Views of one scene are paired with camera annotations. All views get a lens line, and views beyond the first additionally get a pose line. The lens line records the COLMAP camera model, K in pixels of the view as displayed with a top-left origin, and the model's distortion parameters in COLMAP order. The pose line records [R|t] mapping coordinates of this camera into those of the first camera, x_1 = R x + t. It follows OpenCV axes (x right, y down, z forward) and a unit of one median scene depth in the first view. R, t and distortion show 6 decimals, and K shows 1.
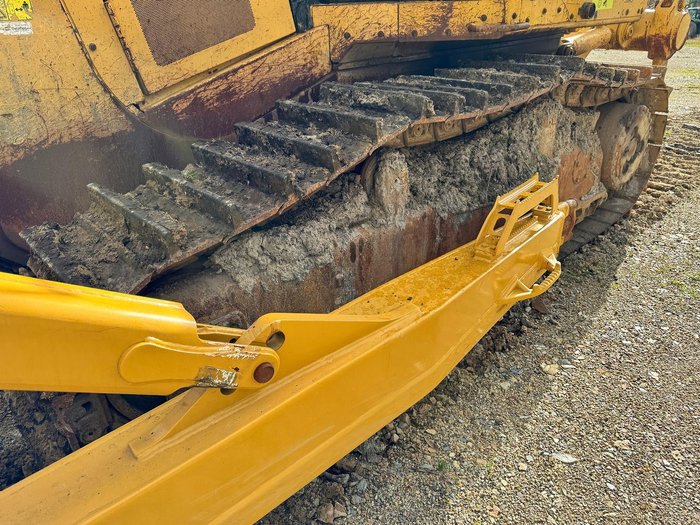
lens RADIAL K [[510.6, 0, 350.0], [0, 510.6, 262.5], [0, 0, 1]] dist [0.090604, -0.113621]
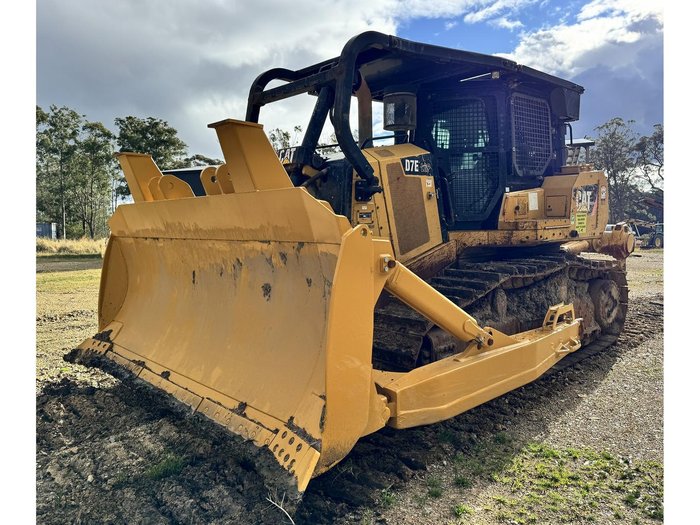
lens RADIAL K [[510.6, 0, 350.0], [0, 510.6, 262.5], [0, 0, 1]] dist [0.090604, -0.113621]
pose [[0.999940, 0.008658, -0.006637, -0.485764], [-0.010483, 0.931027, -0.364800, 0.441194], [0.003021, 0.364848, 0.931062, -1.018304]]
